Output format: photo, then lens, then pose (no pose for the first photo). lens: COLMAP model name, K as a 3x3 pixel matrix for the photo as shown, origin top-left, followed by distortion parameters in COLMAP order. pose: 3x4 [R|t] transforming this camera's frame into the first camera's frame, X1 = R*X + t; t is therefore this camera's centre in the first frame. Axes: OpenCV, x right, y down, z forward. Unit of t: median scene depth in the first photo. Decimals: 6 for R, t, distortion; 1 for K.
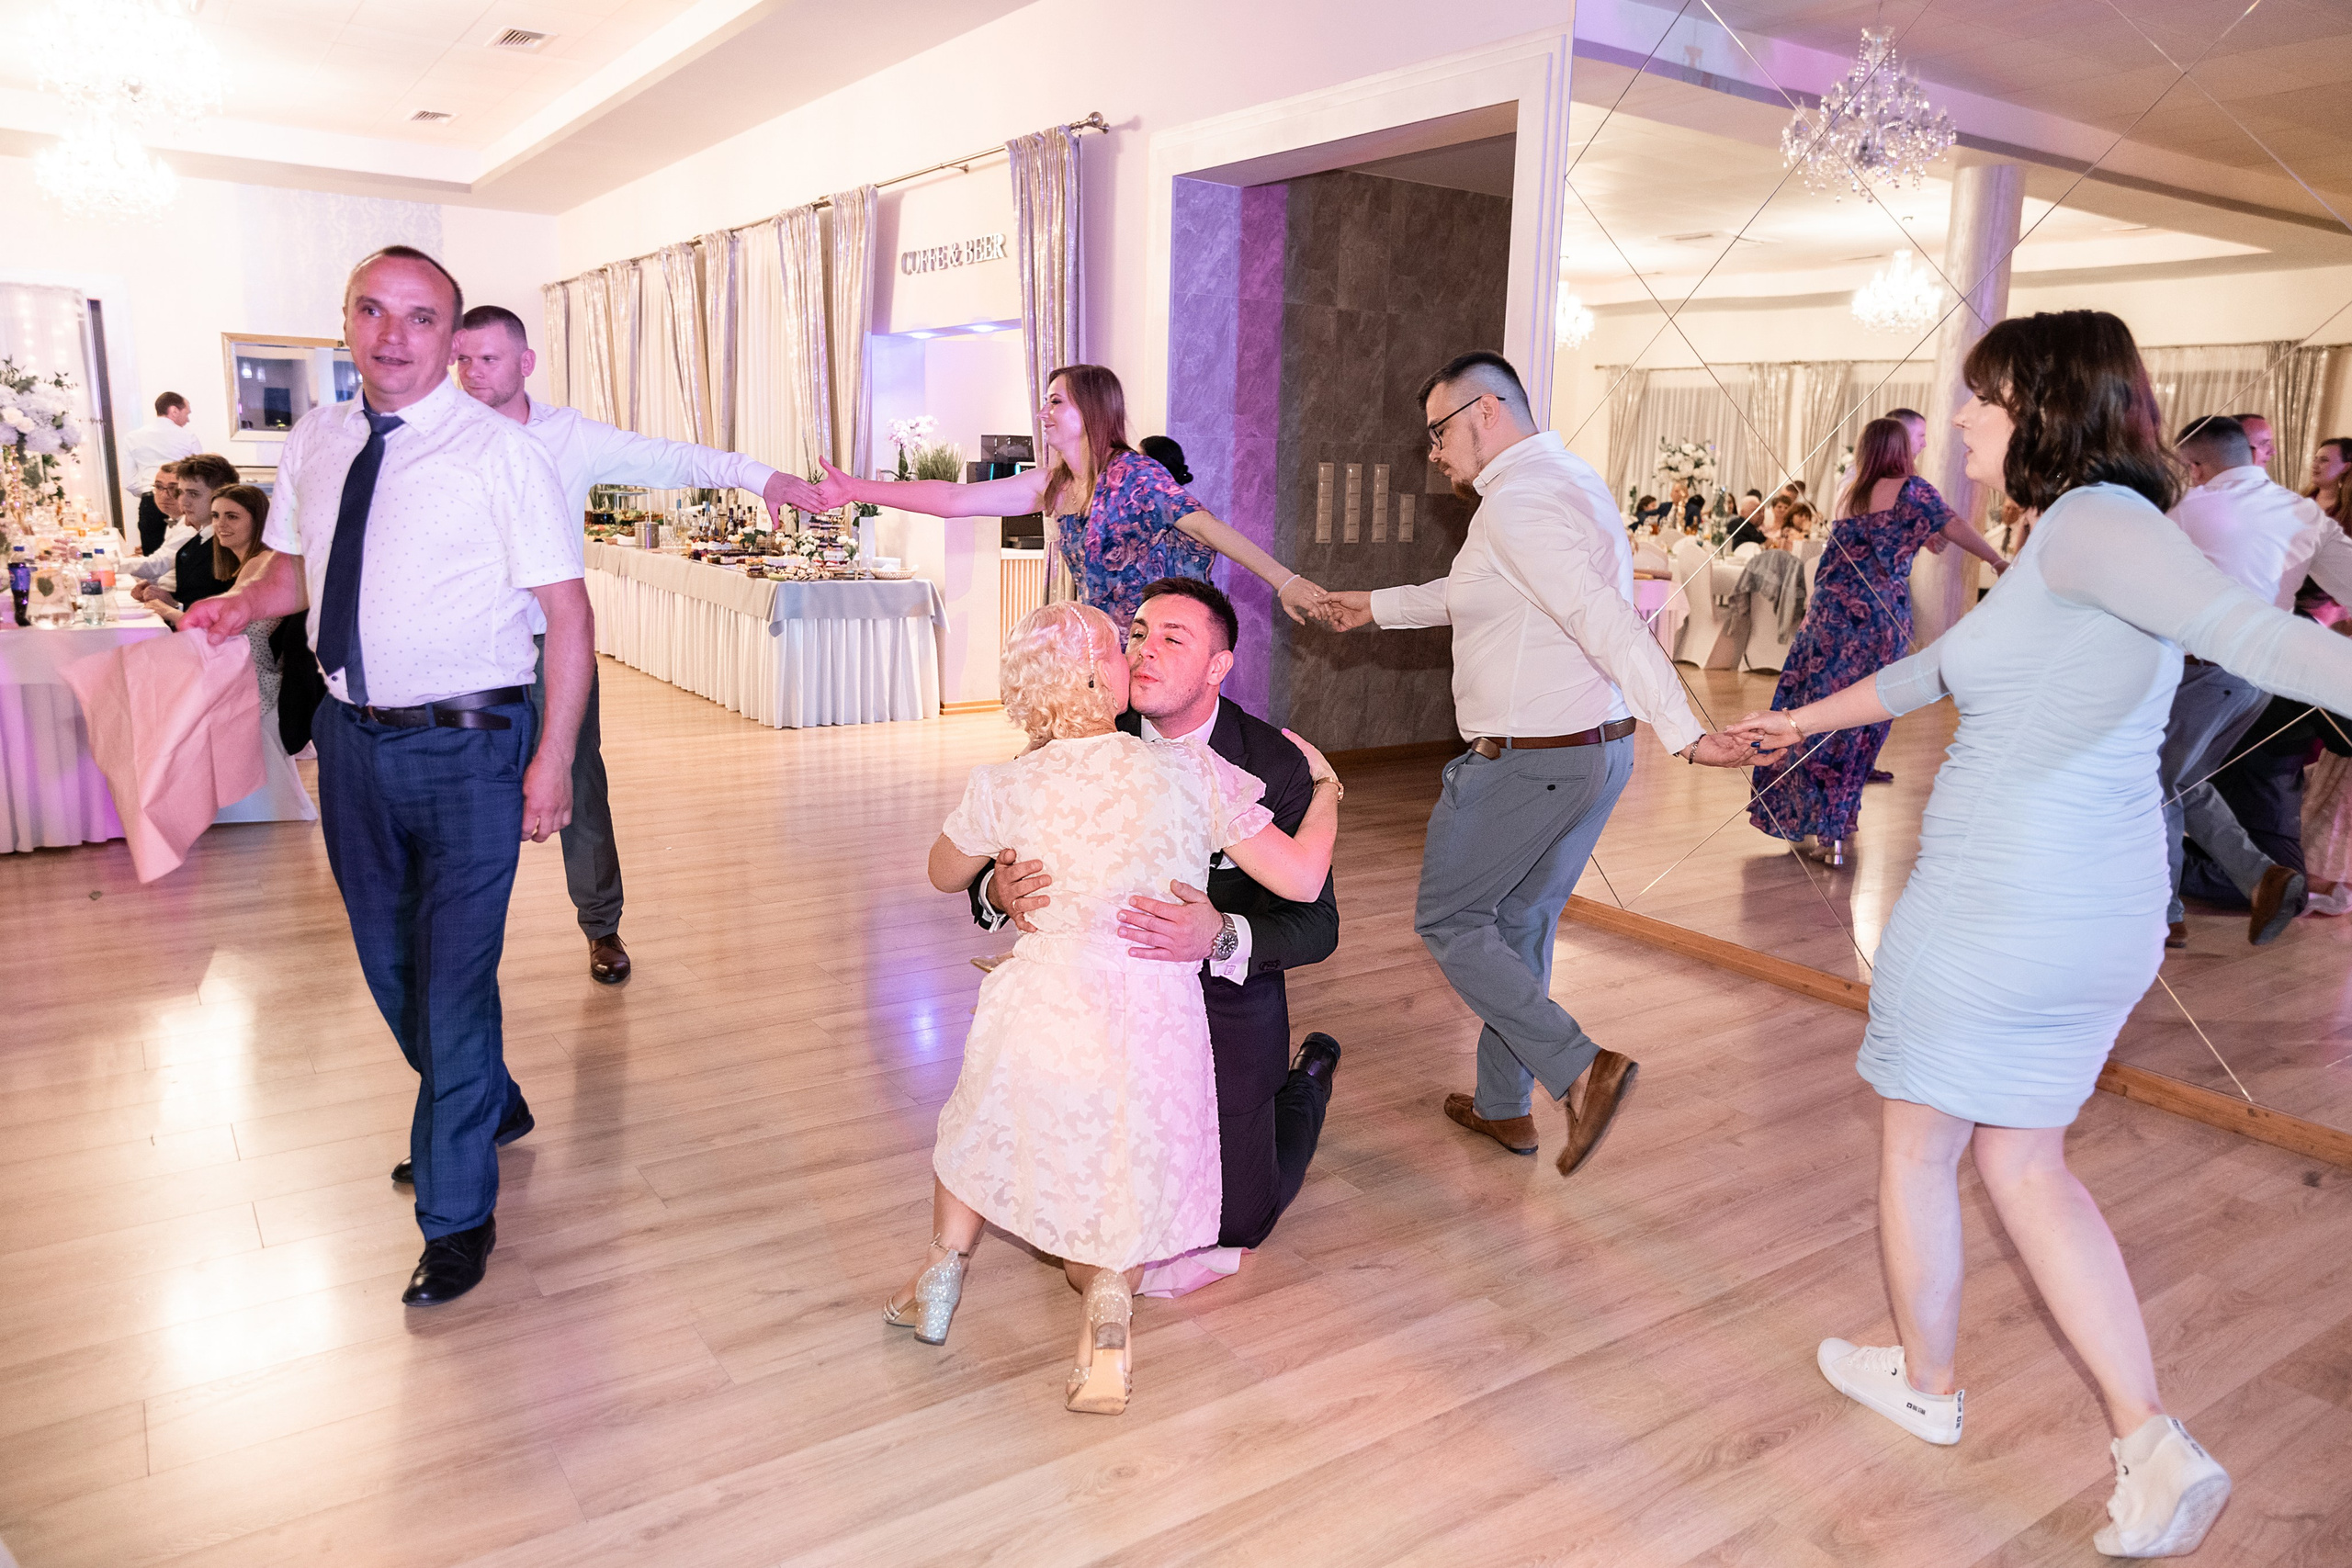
lens RADIAL K [[1616.5, 0, 1183.9], [0, 1616.5, 743.1], [0, 0, 1]] dist [0.003553, -0.002888]
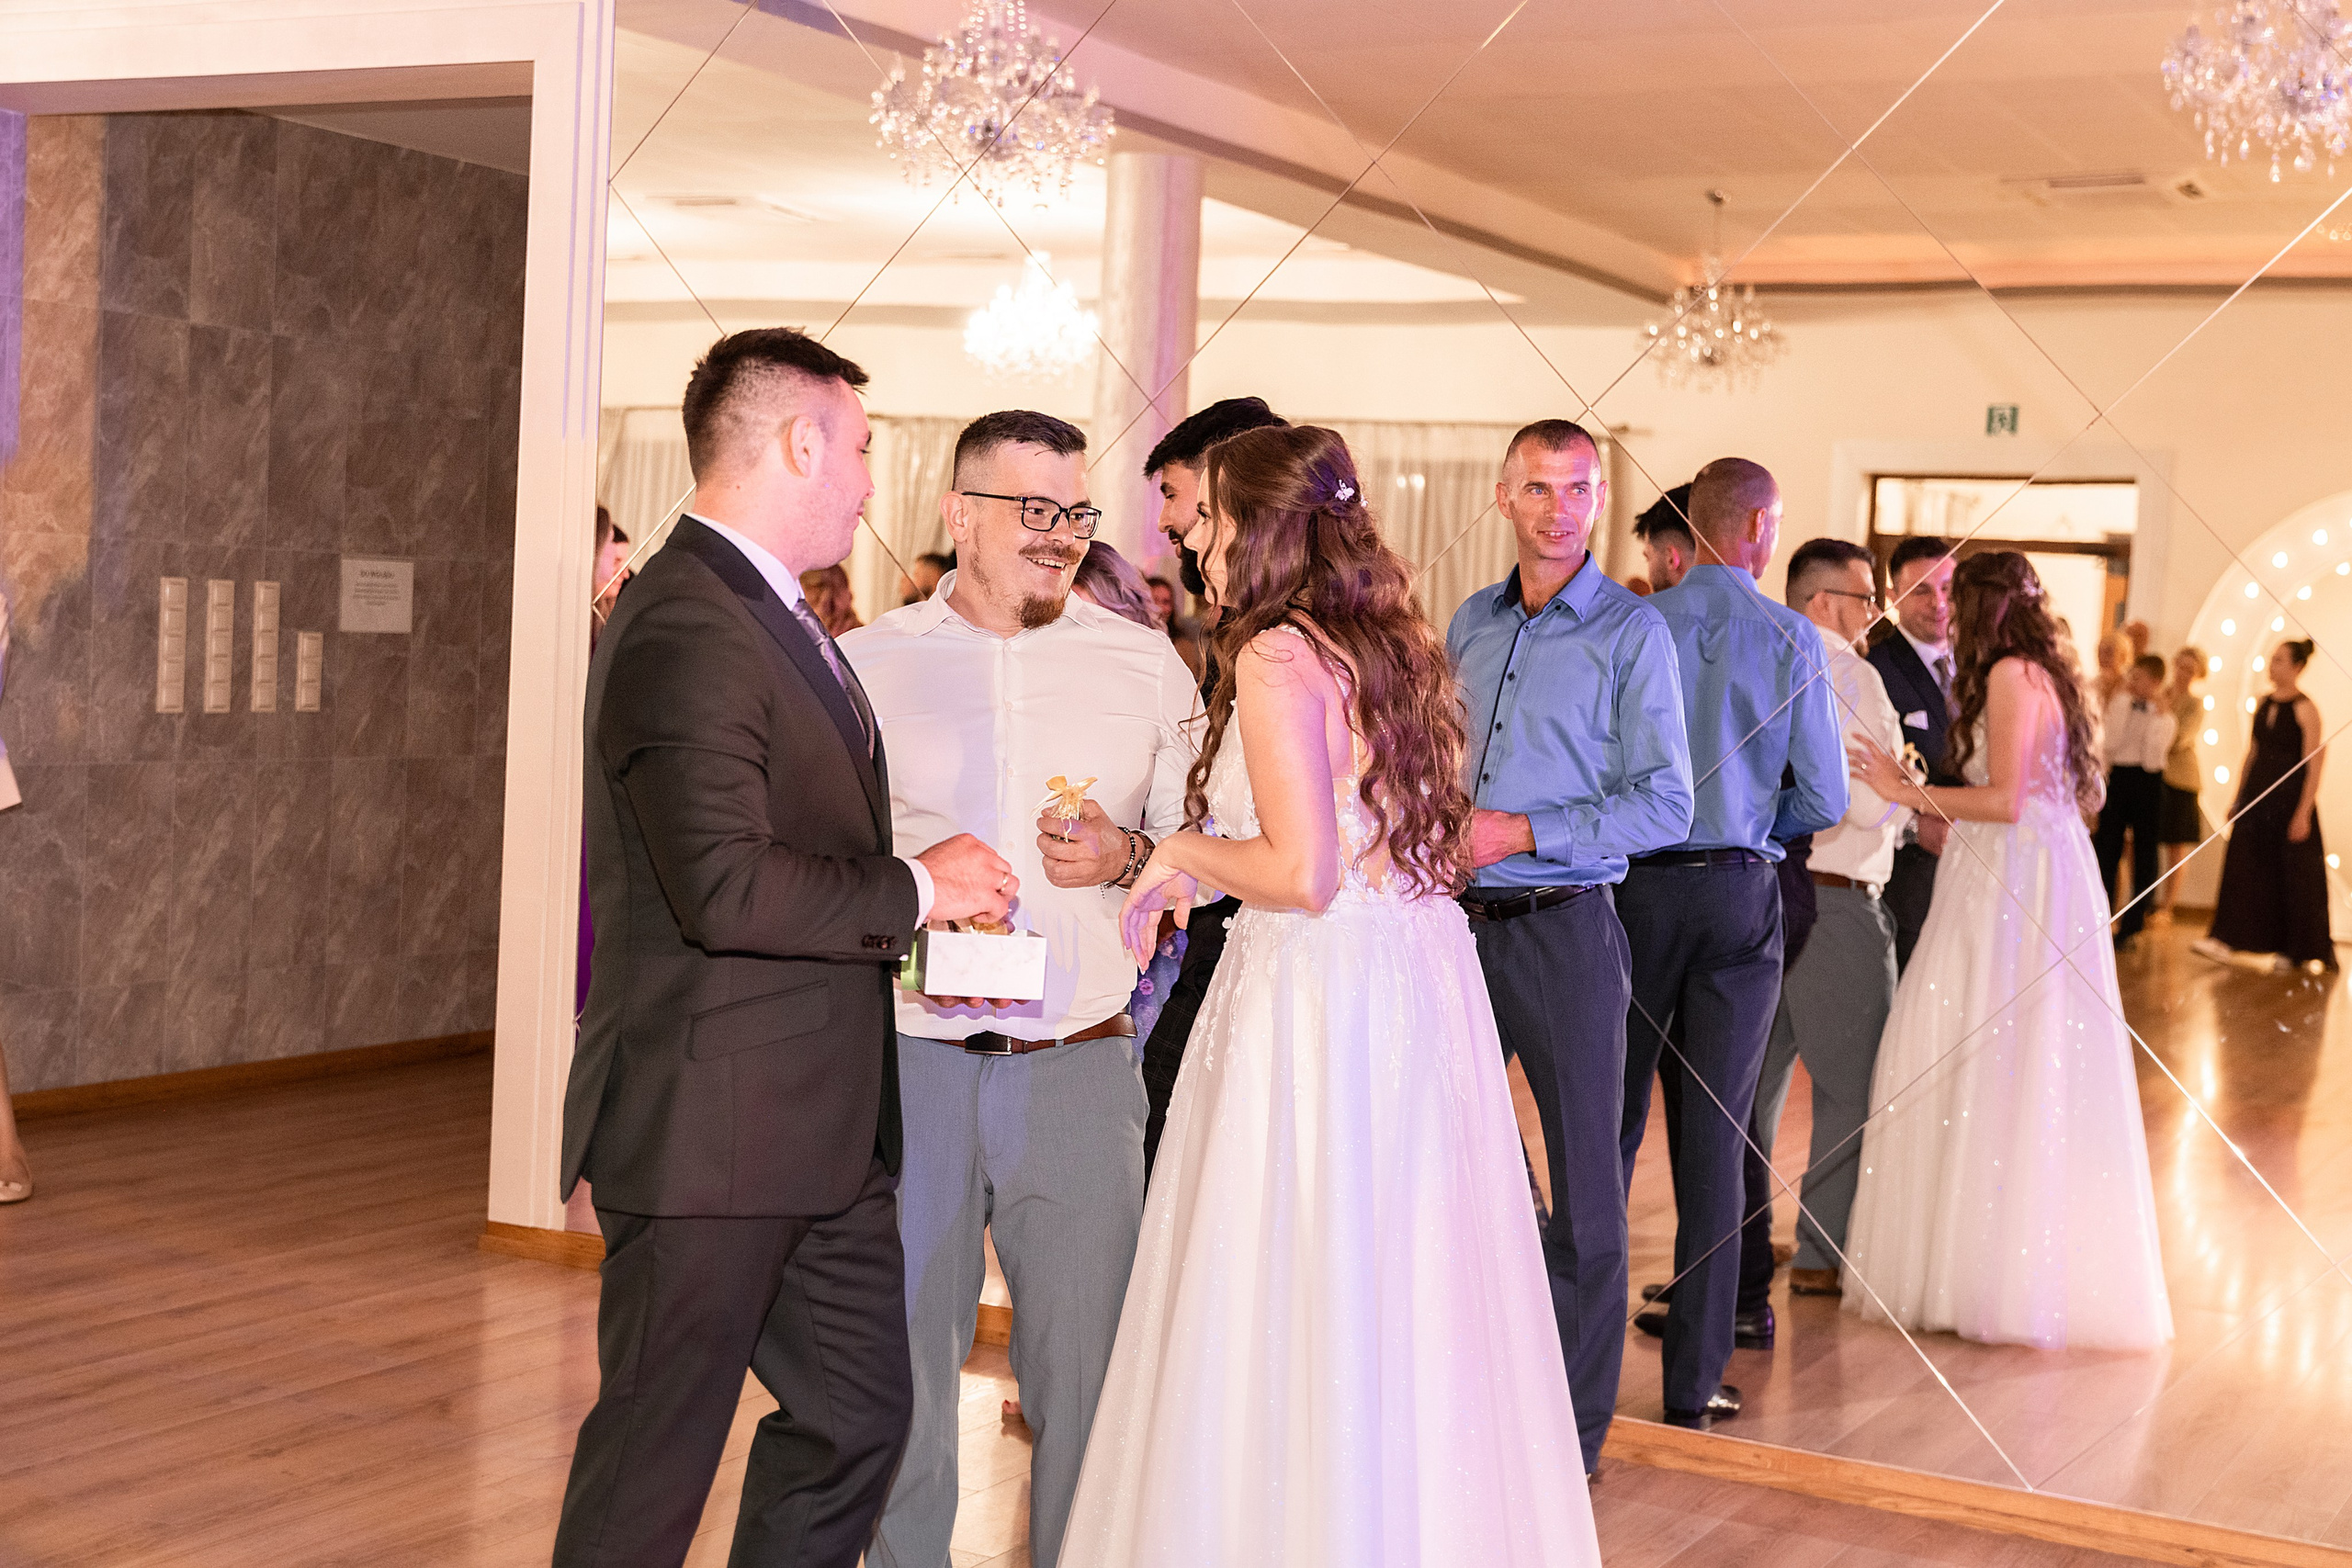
lens RADIAL K [[3190.2, 0, 1176.0], [0, 3190.2, 784.0], [0, 0, 1]] dist [-0.009730, -0.022075]
pose [[0.895919, -0.003190, 0.444205, -0.099761], [0.047233, 0.994989, -0.088120, 0.020986], [-0.441698, 0.099930, 0.891581, -0.188302]]
